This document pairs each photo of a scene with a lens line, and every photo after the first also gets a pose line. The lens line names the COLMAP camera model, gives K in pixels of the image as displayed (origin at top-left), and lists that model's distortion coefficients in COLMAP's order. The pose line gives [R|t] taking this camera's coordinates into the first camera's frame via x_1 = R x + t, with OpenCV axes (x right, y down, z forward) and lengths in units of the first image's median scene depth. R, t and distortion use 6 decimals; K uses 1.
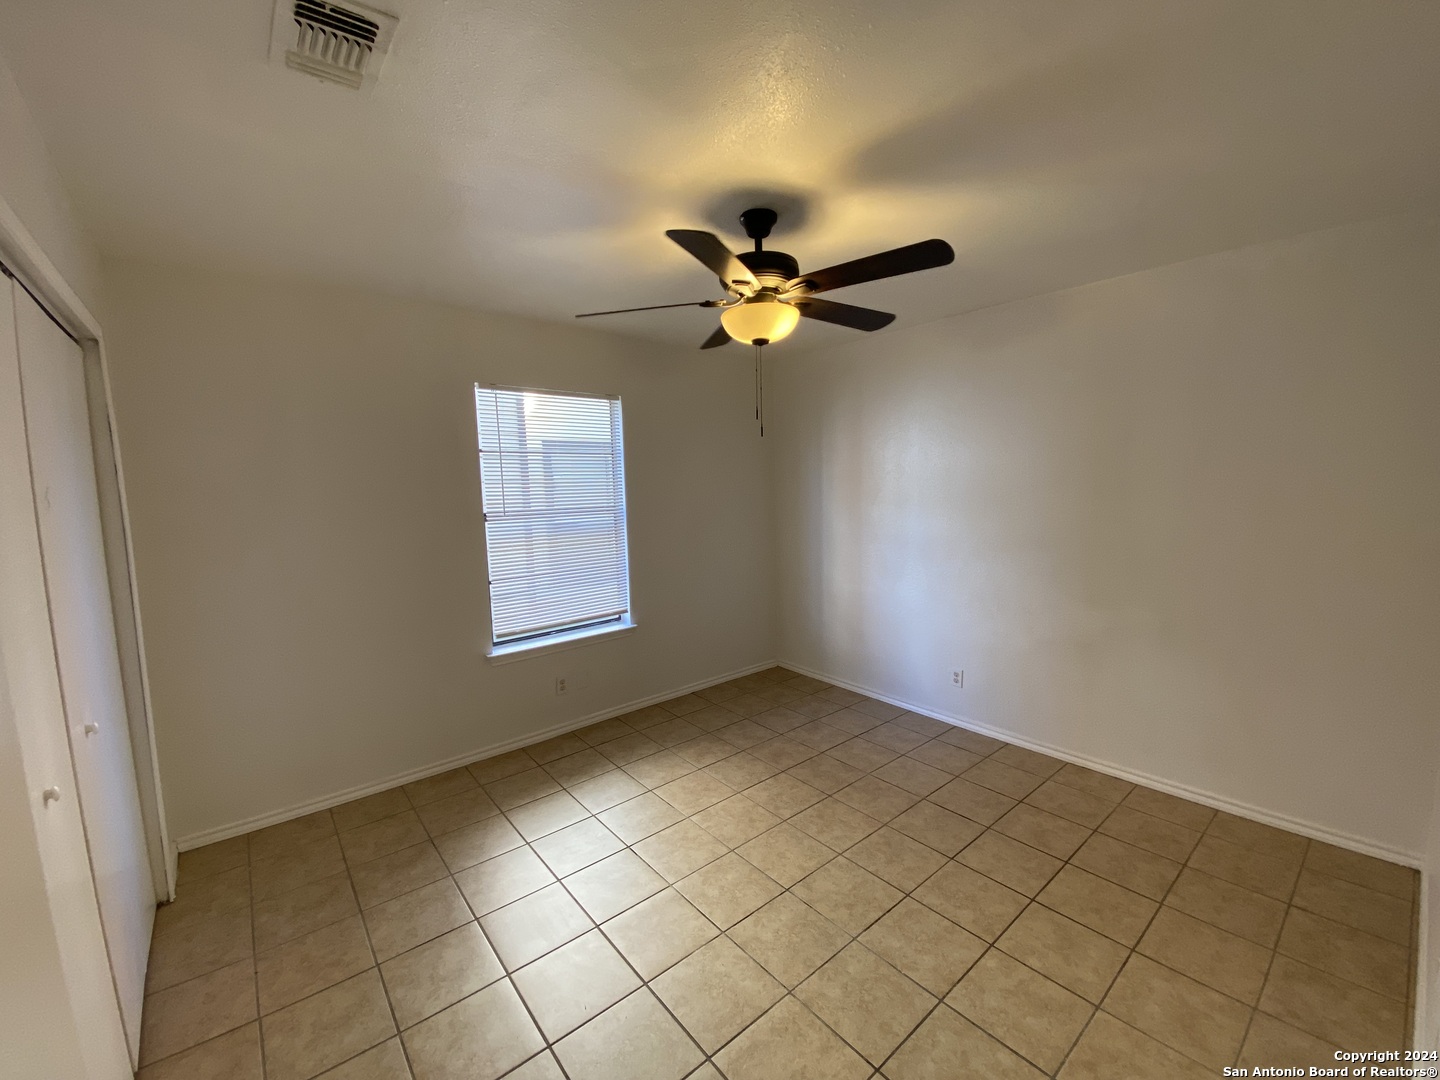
lens RADIAL K [[583.9, 0, 720.2], [0, 583.9, 546.7], [0, 0, 1]] dist [0.019543, -0.018396]
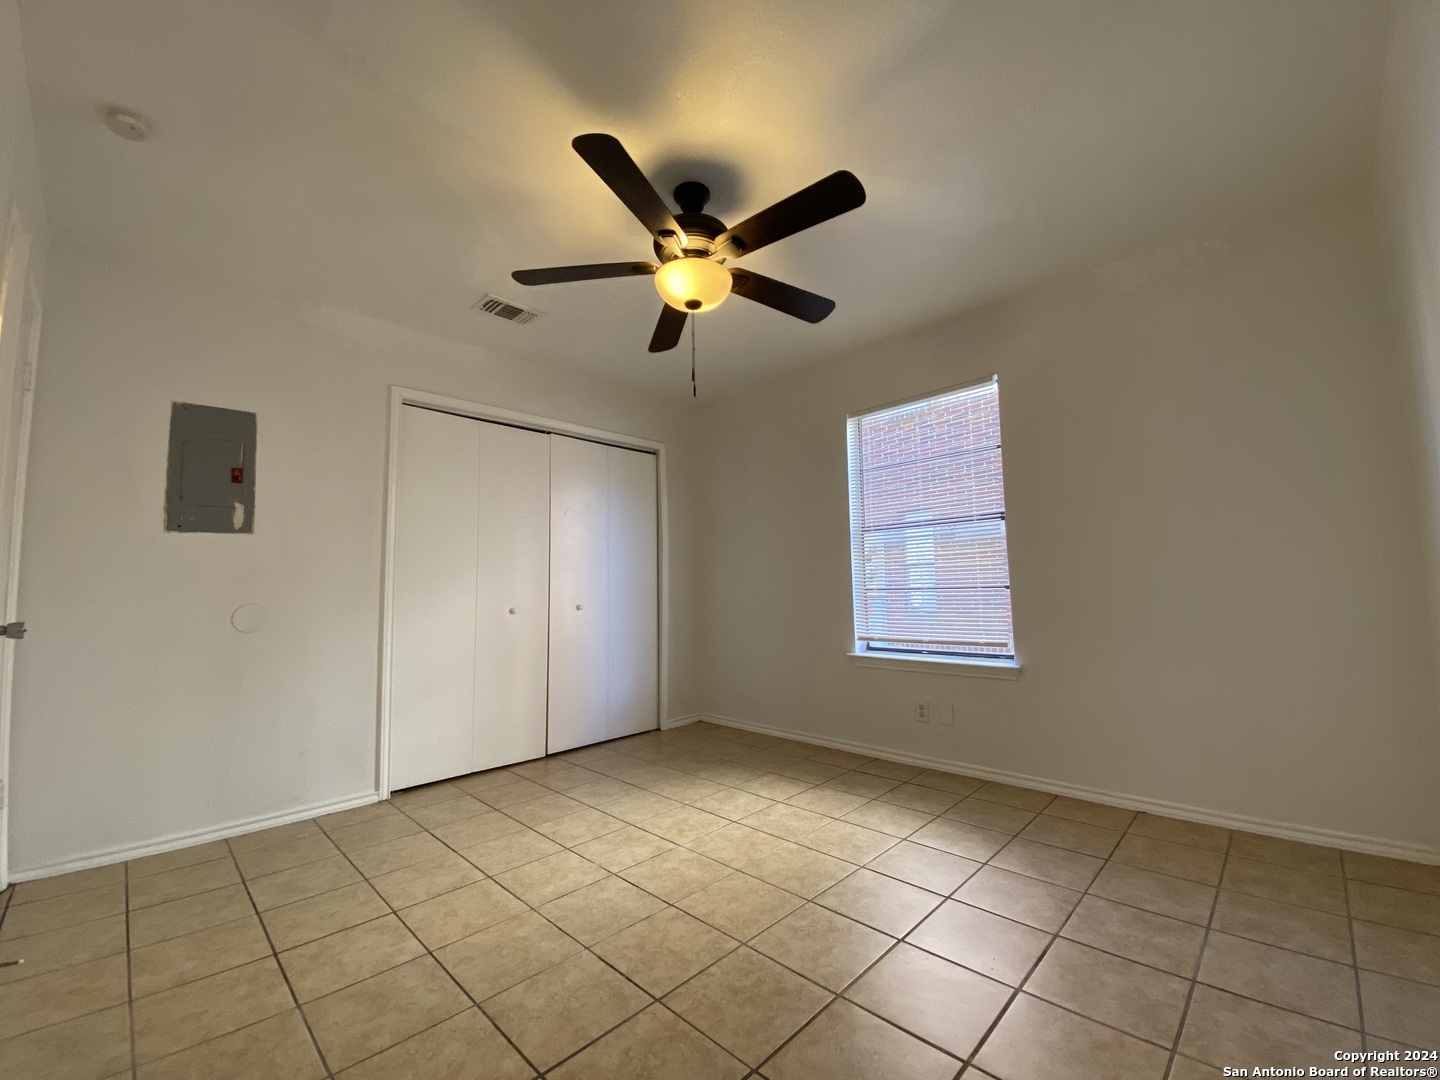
lens RADIAL K [[583.9, 0, 710.5], [0, 583.9, 543.8], [0, 0, 1]] dist [0.019543, -0.018396]
pose [[0.099469, -0.052168, -0.993672, 0.941445], [-0.102994, 0.992721, -0.062428, 0.109302], [0.989696, 0.108551, 0.093372, 0.876767]]
